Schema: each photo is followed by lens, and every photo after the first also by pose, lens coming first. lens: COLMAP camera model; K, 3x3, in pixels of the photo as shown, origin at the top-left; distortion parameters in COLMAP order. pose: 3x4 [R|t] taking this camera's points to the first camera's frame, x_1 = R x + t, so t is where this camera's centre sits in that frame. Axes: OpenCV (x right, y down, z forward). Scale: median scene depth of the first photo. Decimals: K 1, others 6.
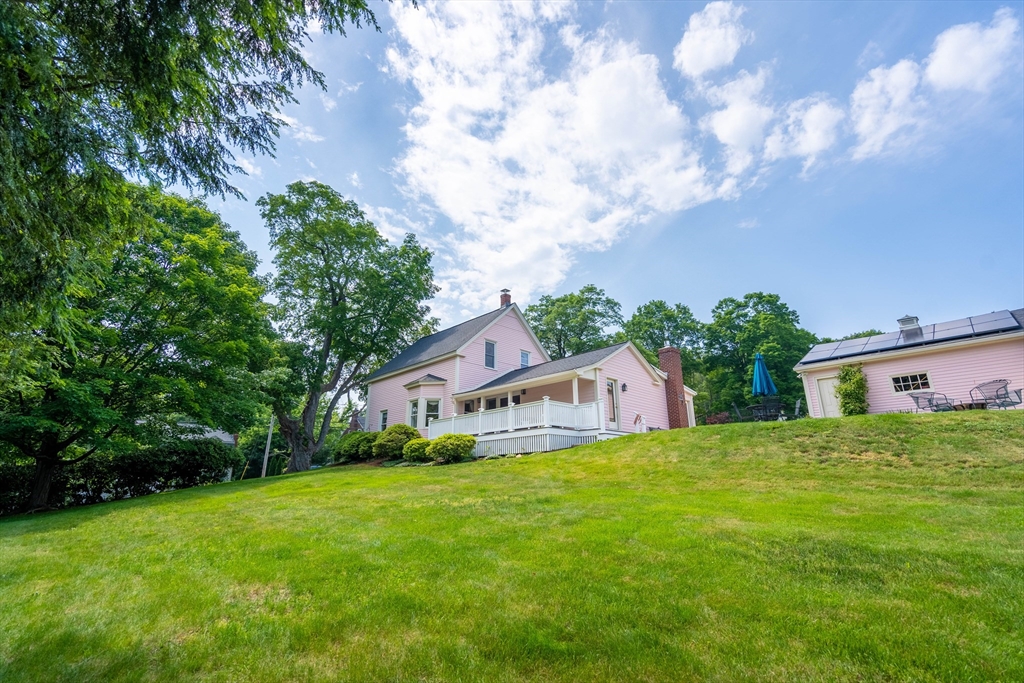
lens RADIAL K [[457.8, 0, 512.0], [0, 457.8, 341.5], [0, 0, 1]] dist [-0.002110, 0.000635]
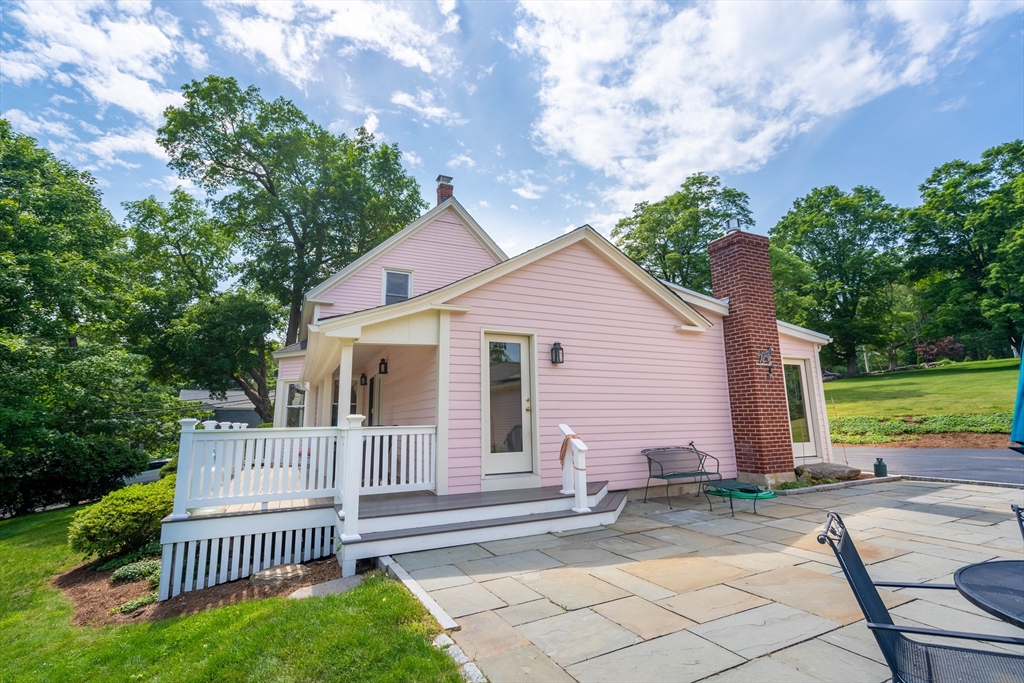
lens RADIAL K [[457.8, 0, 512.0], [0, 457.8, 341.5], [0, 0, 1]] dist [-0.002110, 0.000635]
pose [[0.942109, -0.063389, -0.329262, 0.090456], [0.107436, 0.987263, 0.117339, 0.011762], [0.317630, -0.145921, 0.936919, 0.173864]]
